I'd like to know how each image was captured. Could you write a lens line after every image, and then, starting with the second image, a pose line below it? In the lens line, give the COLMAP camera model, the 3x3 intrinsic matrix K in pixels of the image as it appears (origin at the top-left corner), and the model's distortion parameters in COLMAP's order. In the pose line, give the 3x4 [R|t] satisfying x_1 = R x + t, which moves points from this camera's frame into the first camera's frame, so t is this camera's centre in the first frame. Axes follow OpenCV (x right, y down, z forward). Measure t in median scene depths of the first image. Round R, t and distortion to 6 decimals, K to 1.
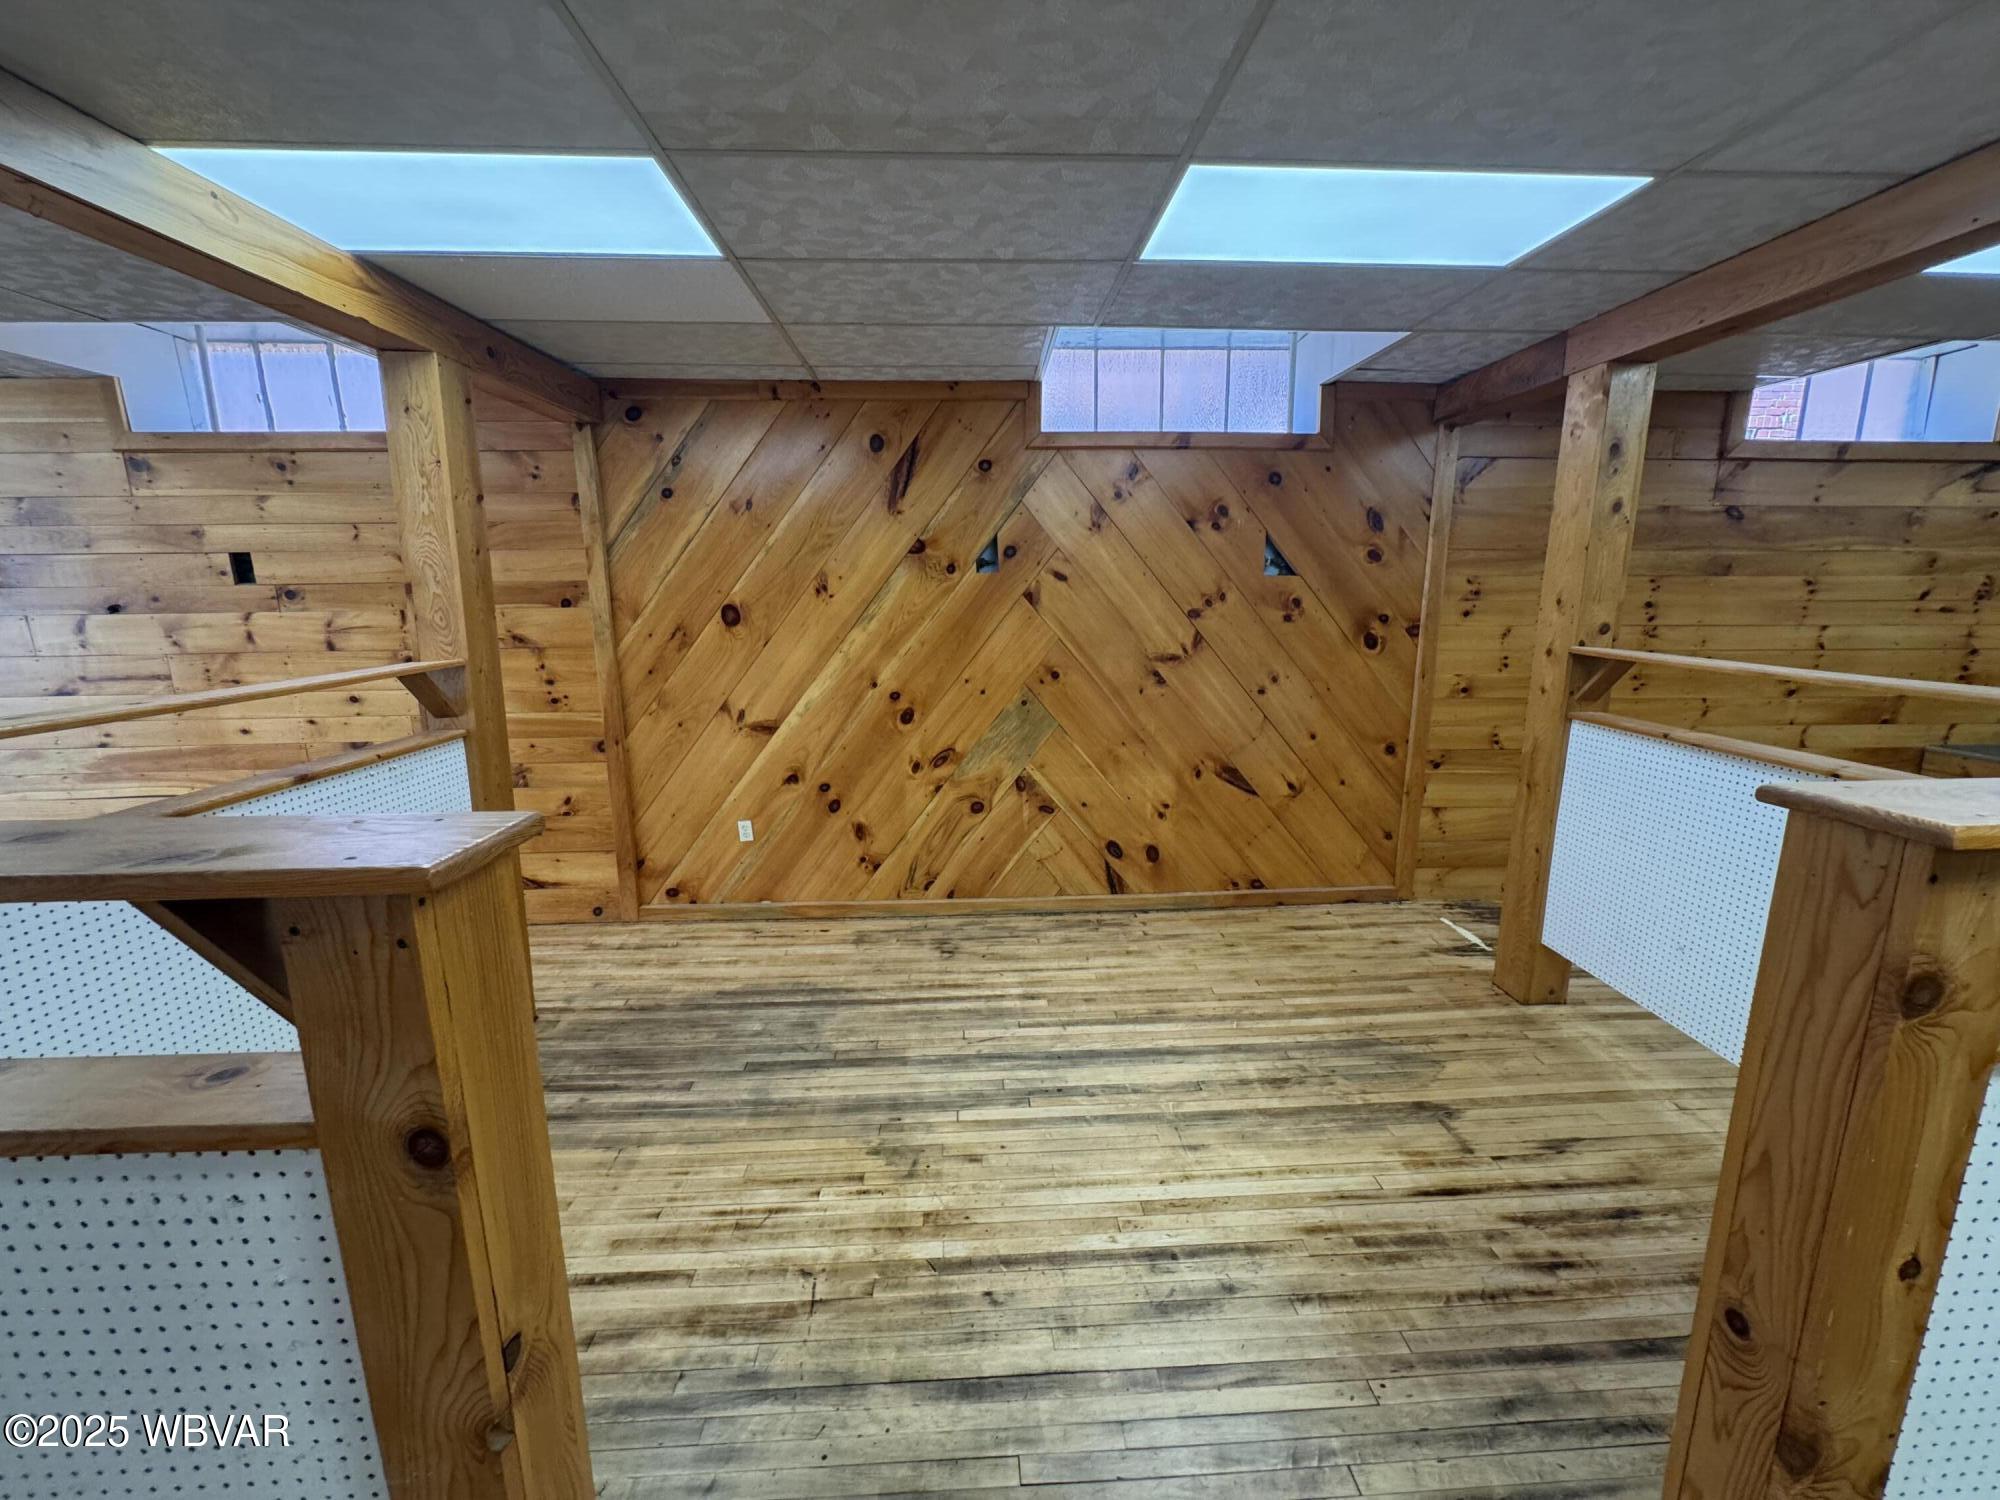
lens RADIAL K [[800.7, 0, 1000.0], [0, 800.7, 750.0], [0, 0, 1]] dist [-0.003165, 0.000601]
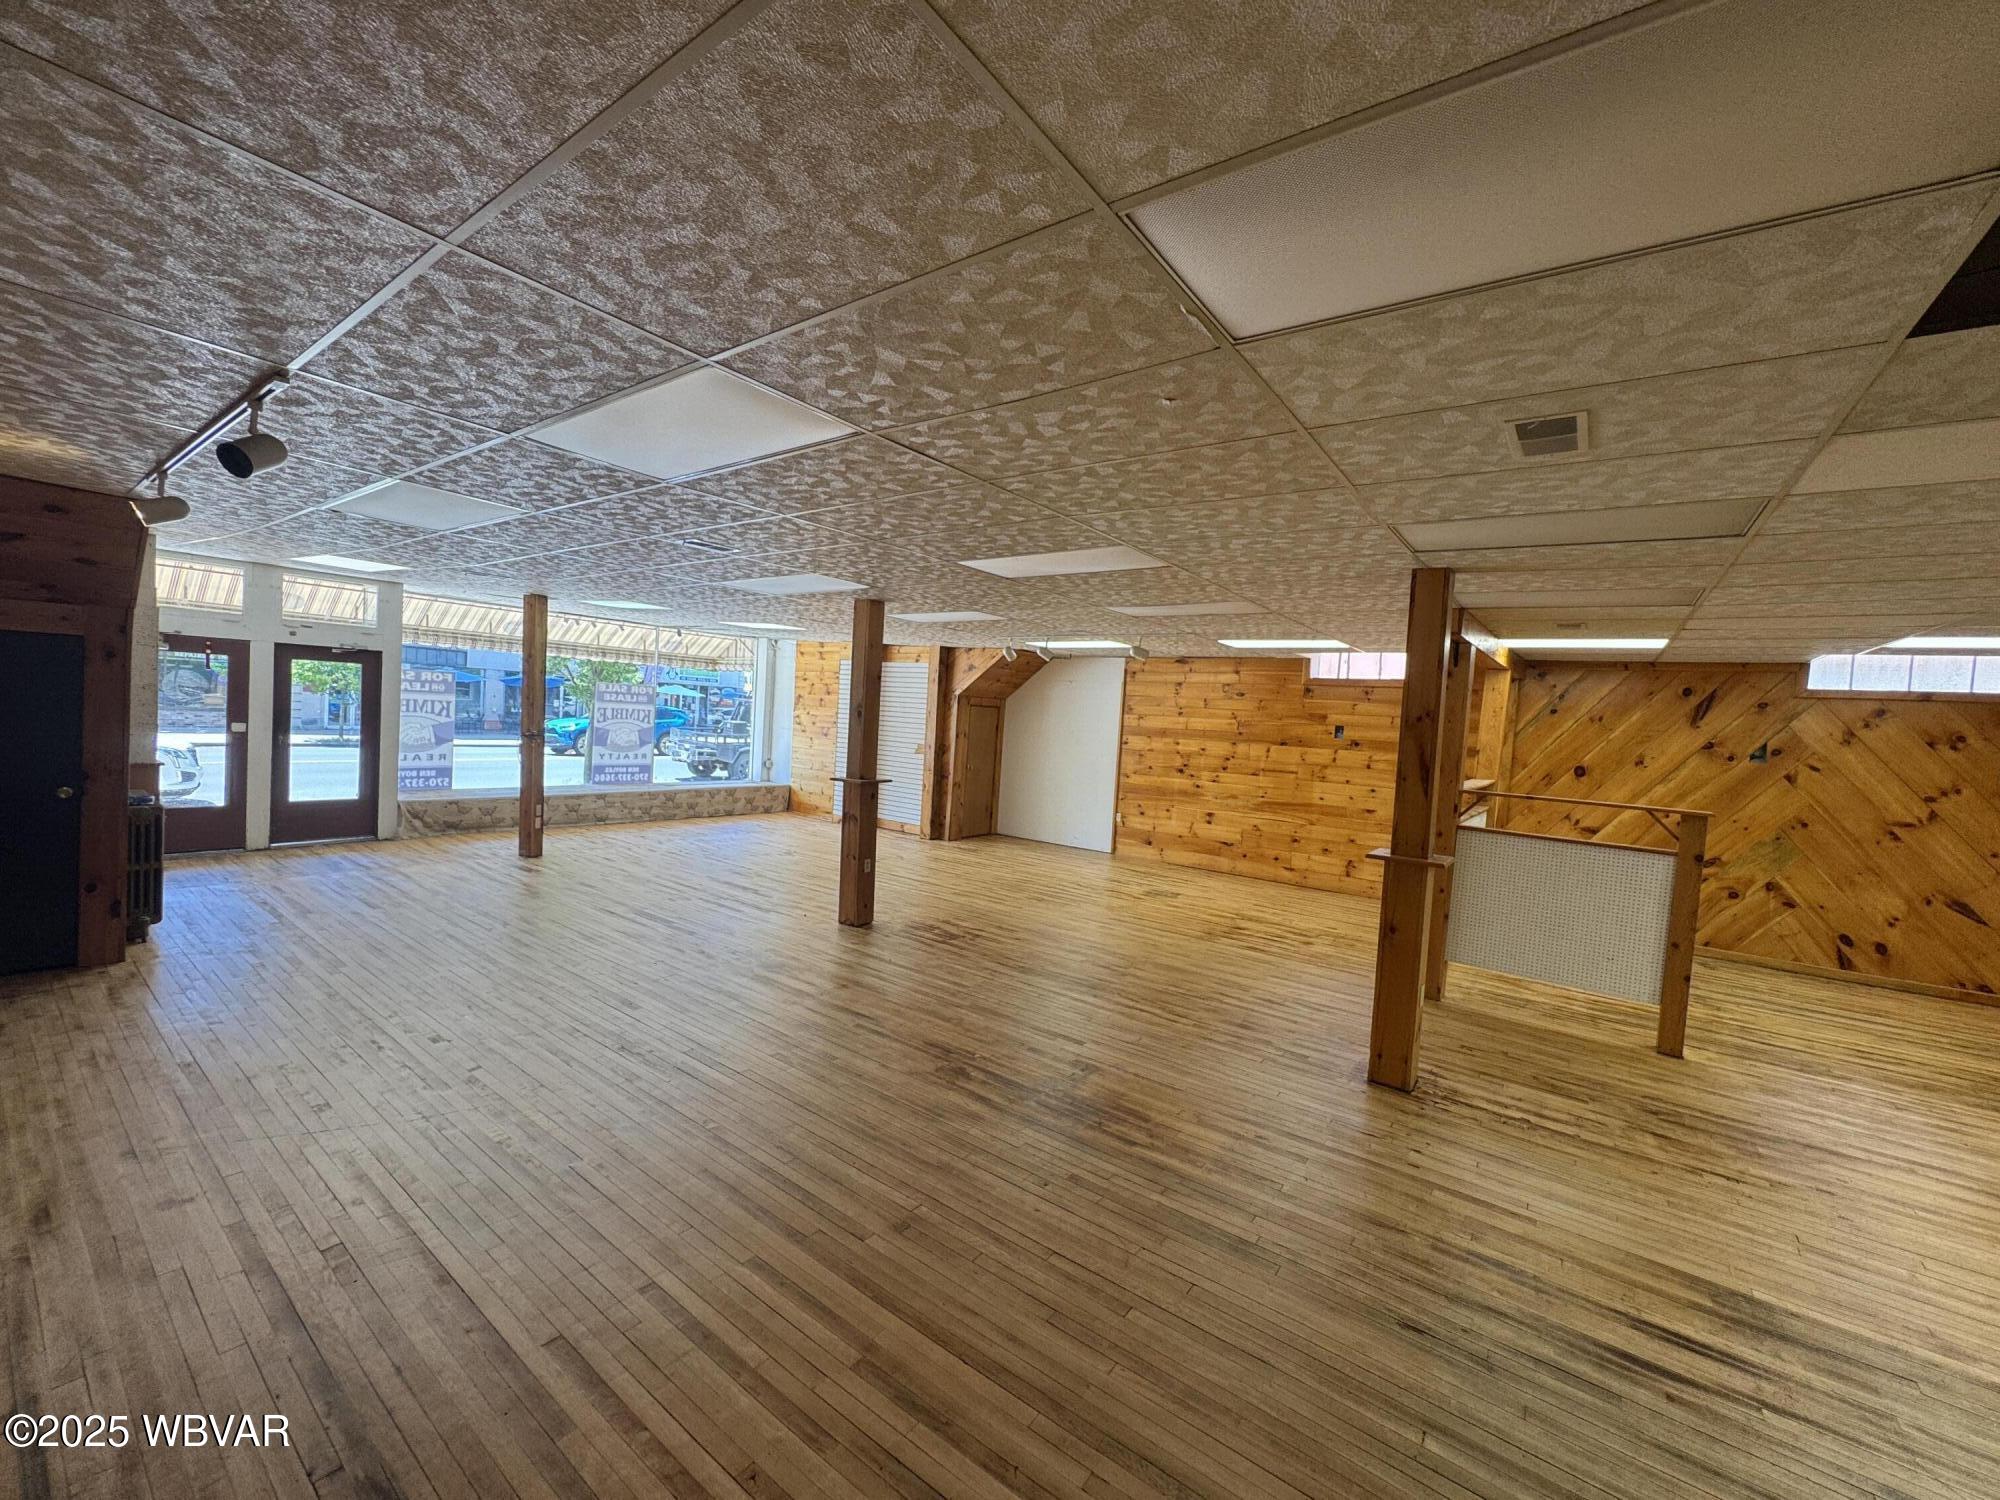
lens RADIAL K [[800.7, 0, 1000.0], [0, 800.7, 750.0], [0, 0, 1]] dist [-0.003165, 0.000601]
pose [[0.771917, 0.084739, -0.630051, -0.197647], [-0.191687, 0.975974, -0.103585, 0.257097], [0.606136, 0.200732, 0.769614, -1.388225]]
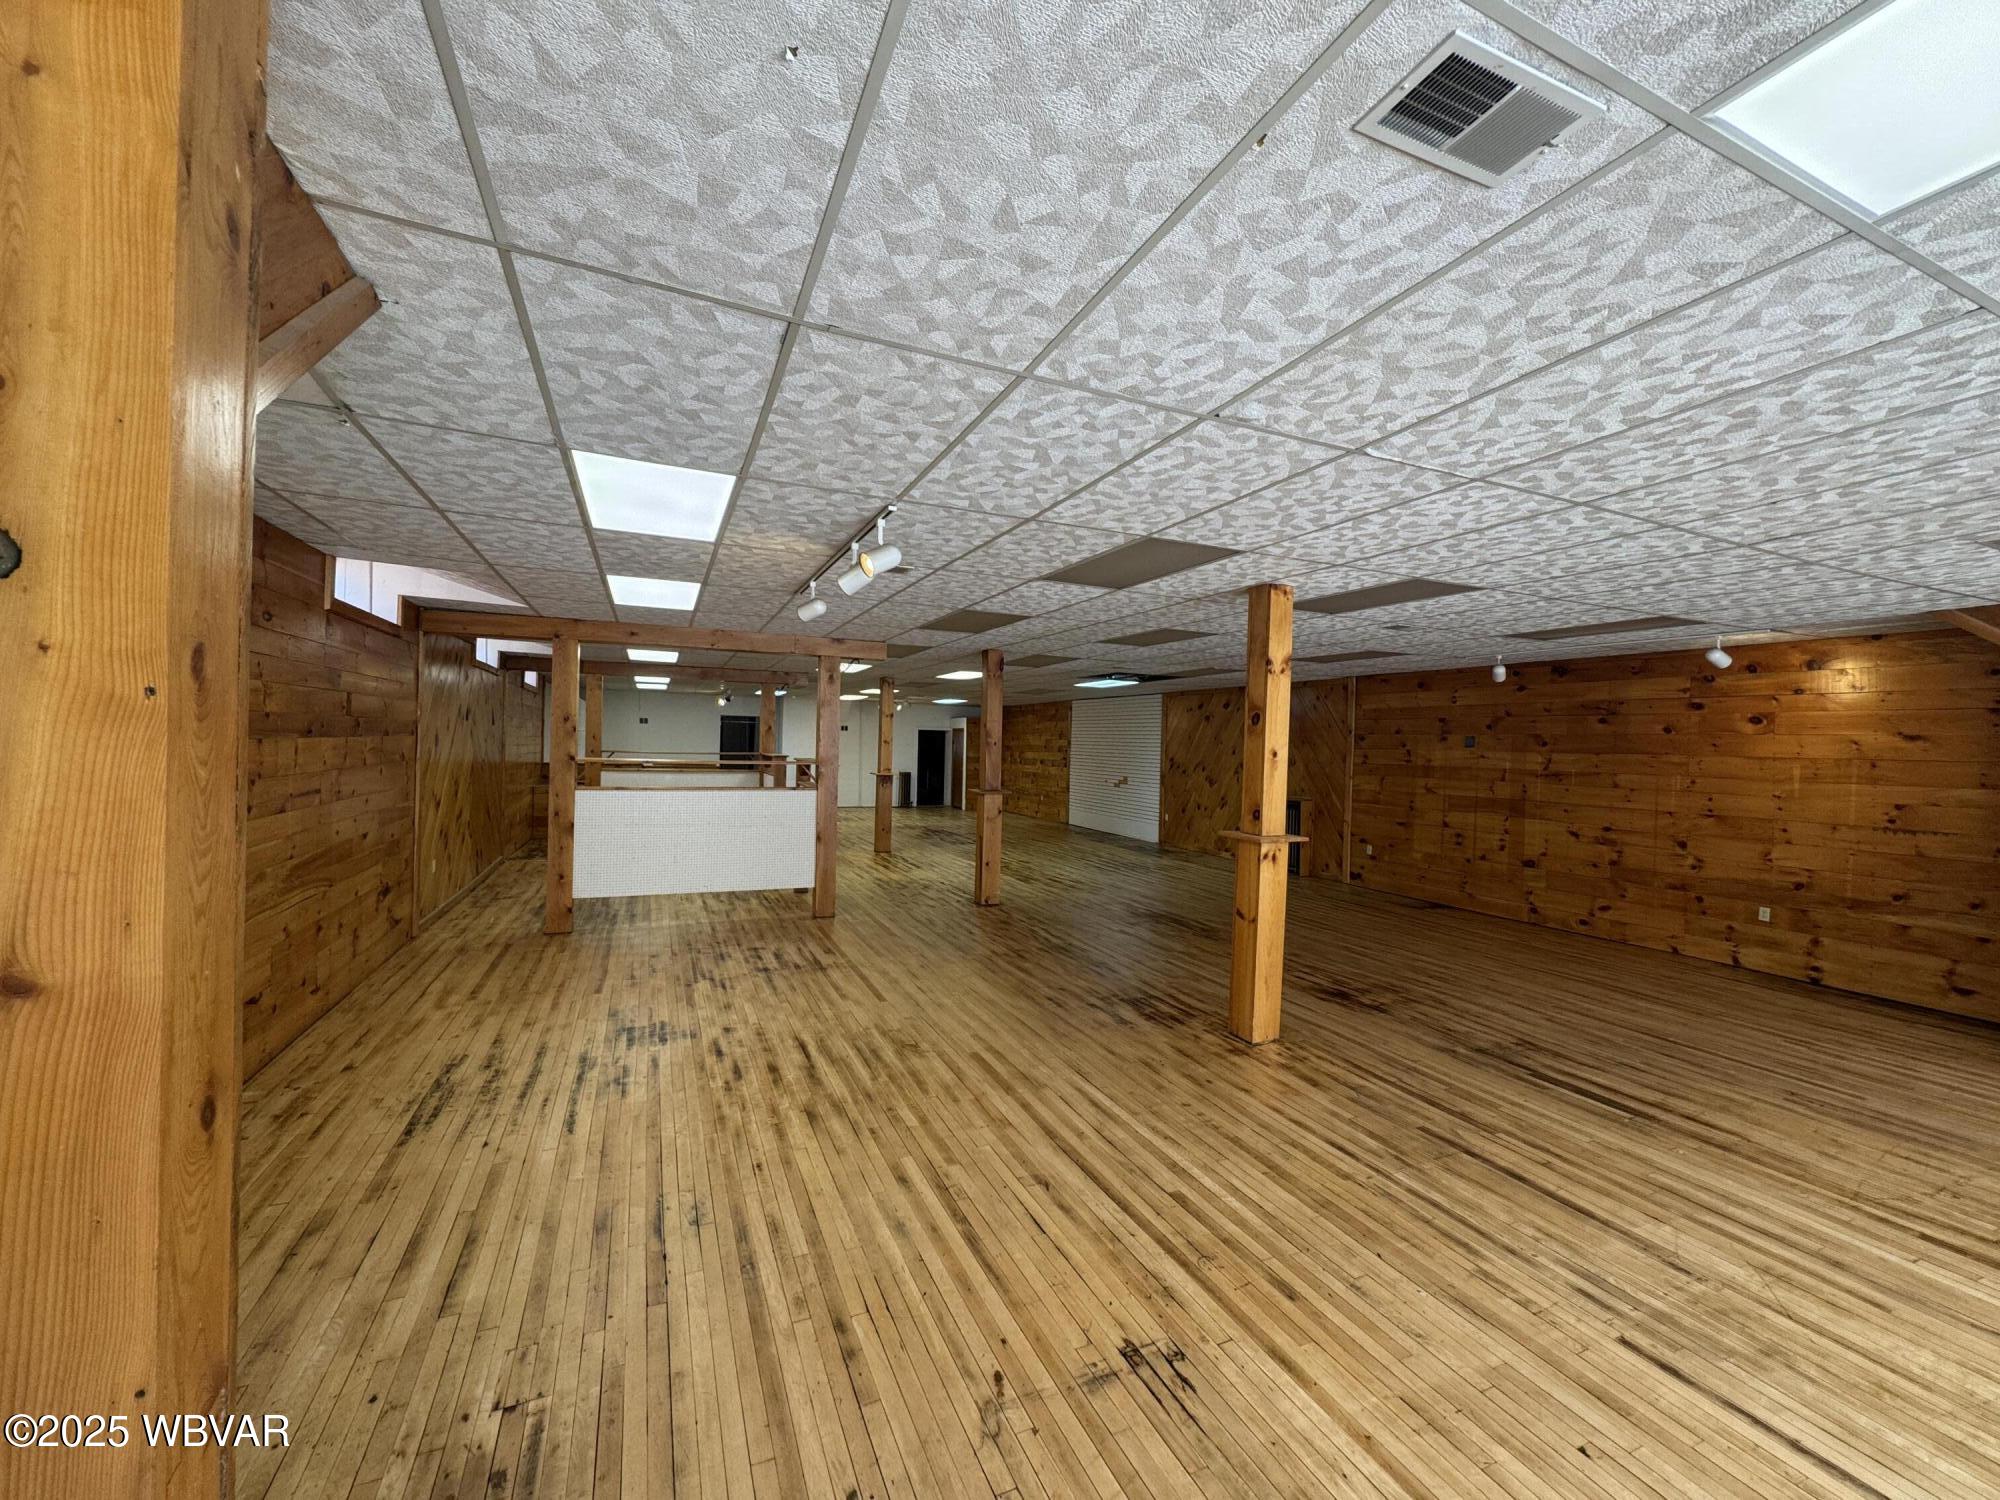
lens RADIAL K [[800.7, 0, 1000.0], [0, 800.7, 750.0], [0, 0, 1]] dist [-0.003165, 0.000601]
pose [[-0.363755, -0.009217, 0.931449, -2.407130], [0.158369, 0.984781, 0.071591, -0.071942], [-0.917933, 0.173554, -0.356759, 0.471826]]
